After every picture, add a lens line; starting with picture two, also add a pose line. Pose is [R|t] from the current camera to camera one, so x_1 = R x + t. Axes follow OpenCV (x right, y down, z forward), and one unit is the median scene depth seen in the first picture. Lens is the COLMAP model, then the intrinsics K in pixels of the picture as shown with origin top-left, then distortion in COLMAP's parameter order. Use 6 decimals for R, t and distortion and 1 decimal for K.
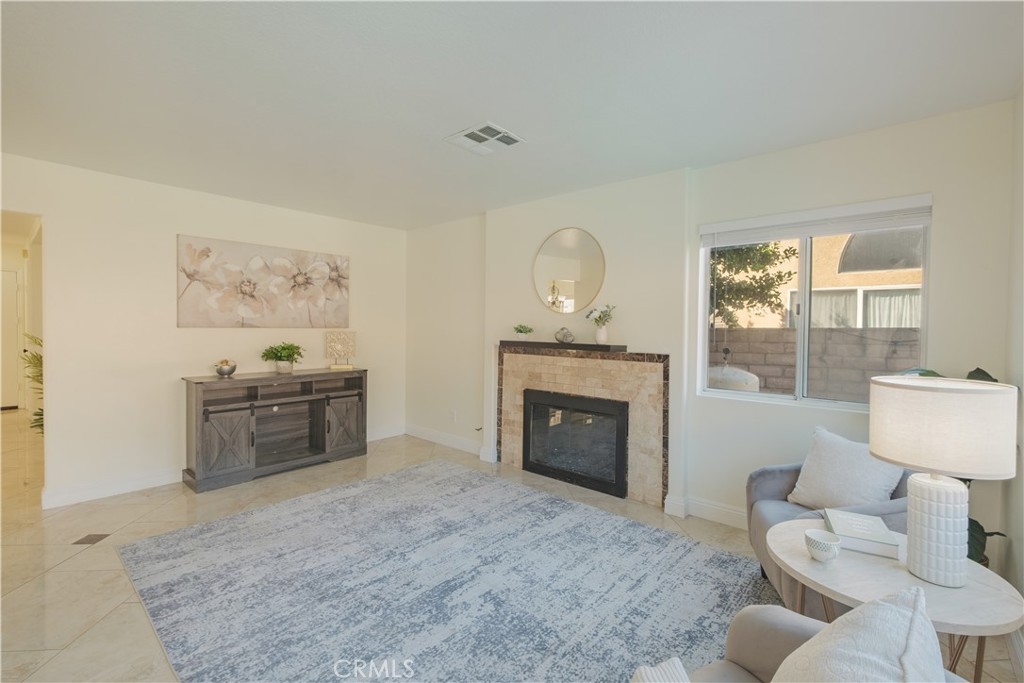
lens RADIAL K [[445.4, 0, 513.2], [0, 445.4, 338.3], [0, 0, 1]] dist [-0.001393, -0.001489]
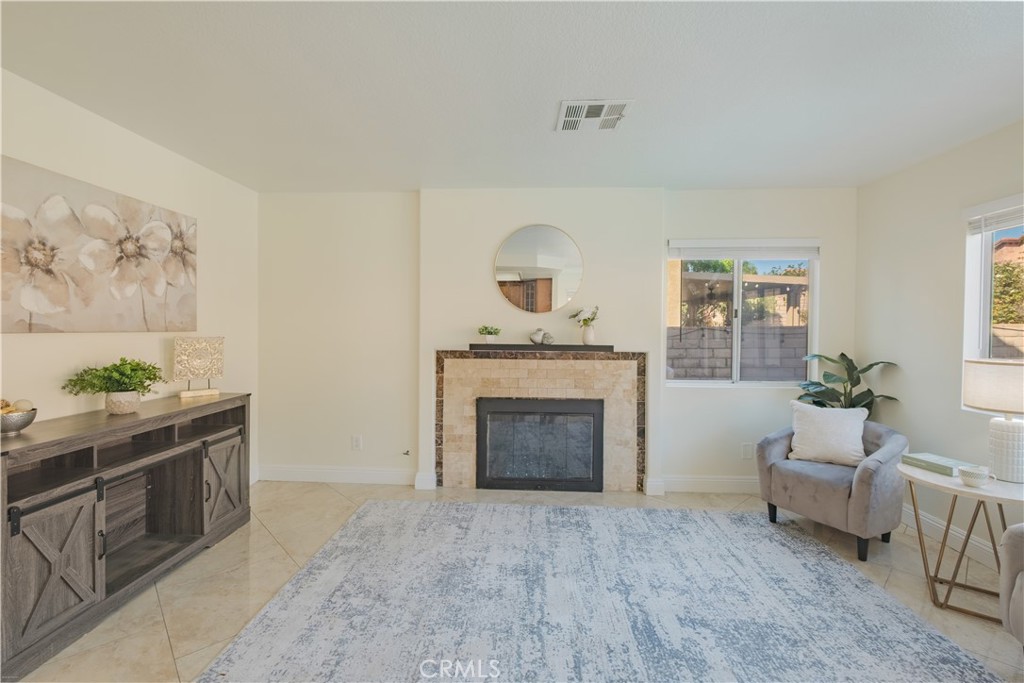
lens RADIAL K [[445.4, 0, 512.1], [0, 445.4, 336.3], [0, 0, 1]] dist [-0.001393, -0.001489]
pose [[0.788387, -0.017403, 0.614934, -0.530348], [0.019148, 0.999810, 0.003747, -0.012359], [-0.614882, 0.008821, 0.788570, 0.291434]]
